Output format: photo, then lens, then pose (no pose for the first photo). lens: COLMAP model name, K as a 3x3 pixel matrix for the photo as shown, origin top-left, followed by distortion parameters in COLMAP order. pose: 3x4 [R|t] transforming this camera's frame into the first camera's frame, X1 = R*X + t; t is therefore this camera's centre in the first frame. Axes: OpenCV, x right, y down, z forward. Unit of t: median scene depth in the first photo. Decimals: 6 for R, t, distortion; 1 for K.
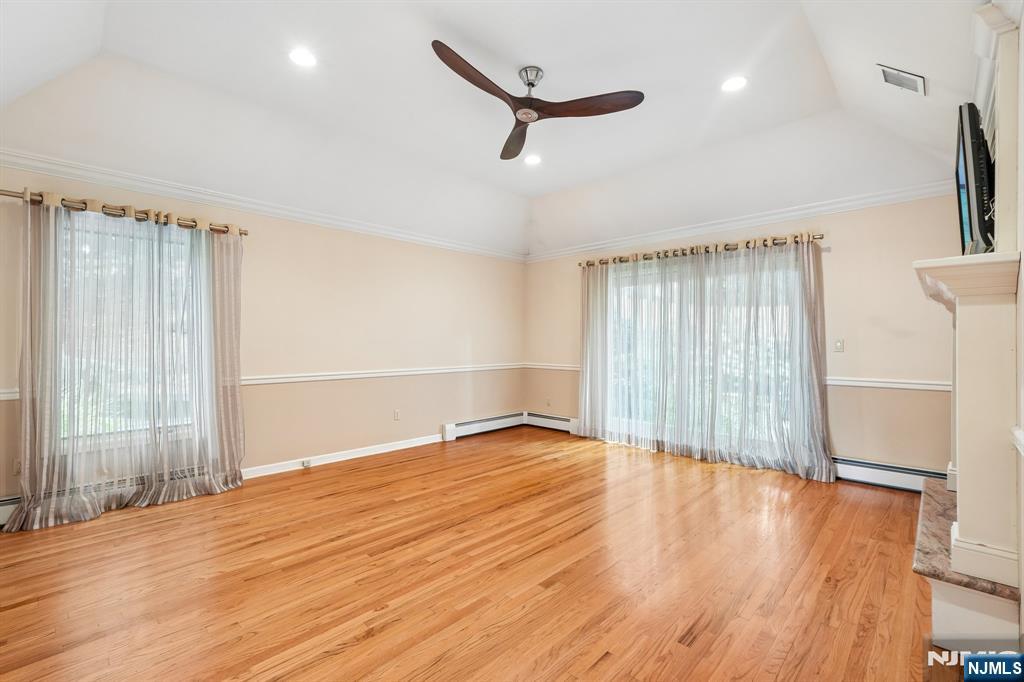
lens RADIAL K [[448.9, 0, 507.6], [0, 448.9, 341.0], [0, 0, 1]] dist [-0.010737, 0.001507]
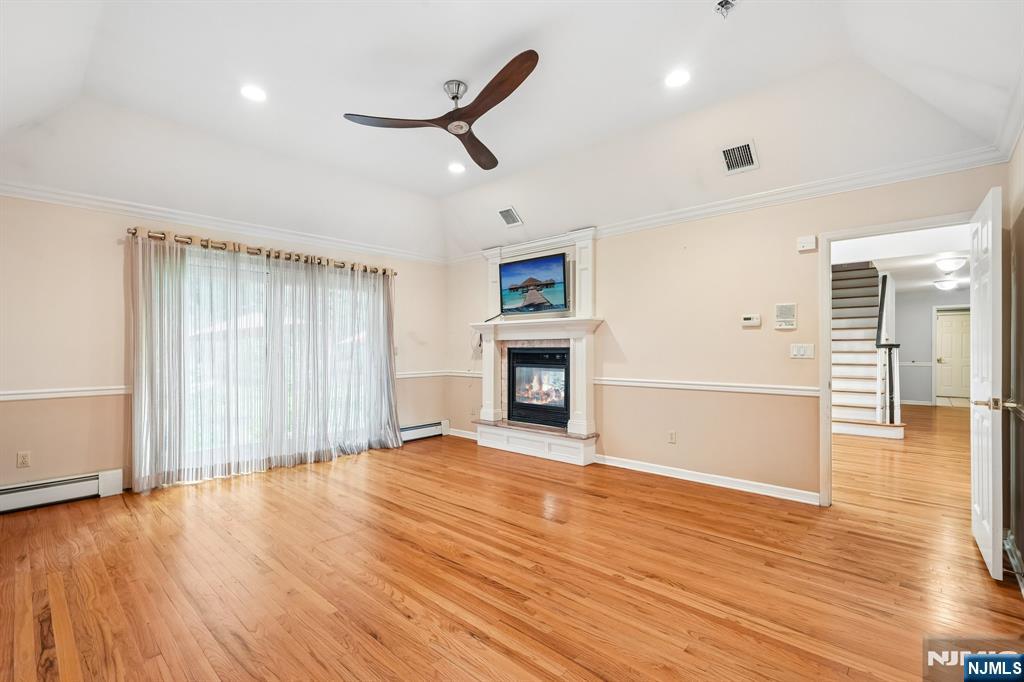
lens RADIAL K [[448.9, 0, 517.5], [0, 448.9, 346.2], [0, 0, 1]] dist [-0.010737, 0.001507]
pose [[-0.028148, 0.004566, 0.999593, -0.893292], [0.001221, 0.999989, -0.004534, 0.002388], [-0.999603, 0.001093, -0.028153, 0.804070]]
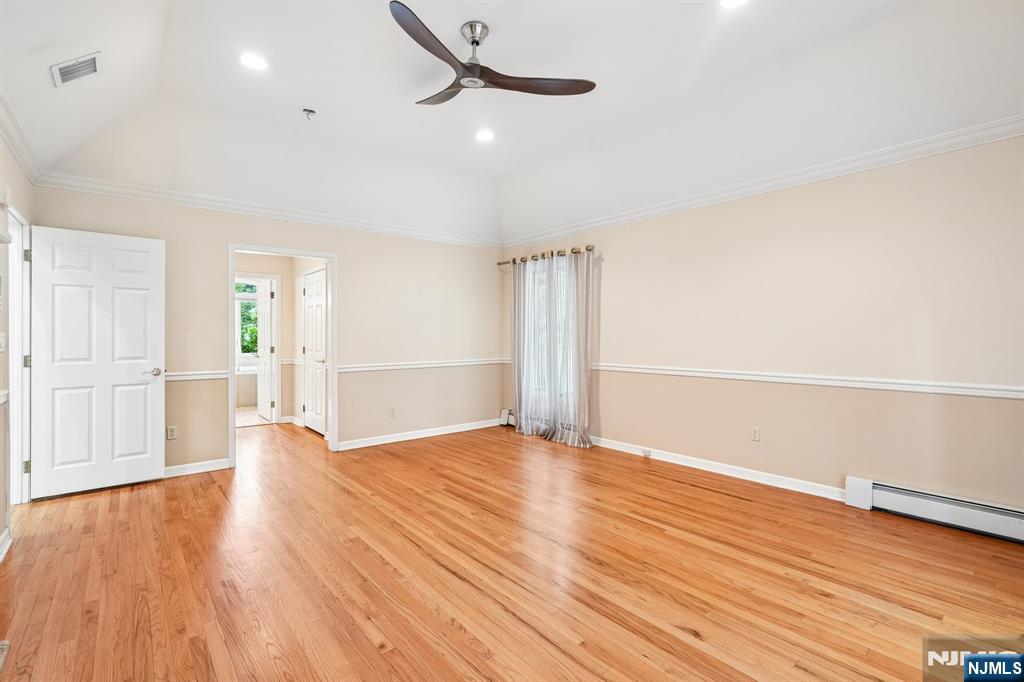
lens RADIAL K [[477.2, 0, 506.1], [0, 477.2, 336.3], [0, 0, 1]] dist [-0.004519, -0.000050]
pose [[-0.124003, -0.001594, -0.992281, 0.877970], [0.004885, 0.999986, -0.002217, 0.008931], [0.992270, -0.005122, -0.123994, 1.063359]]
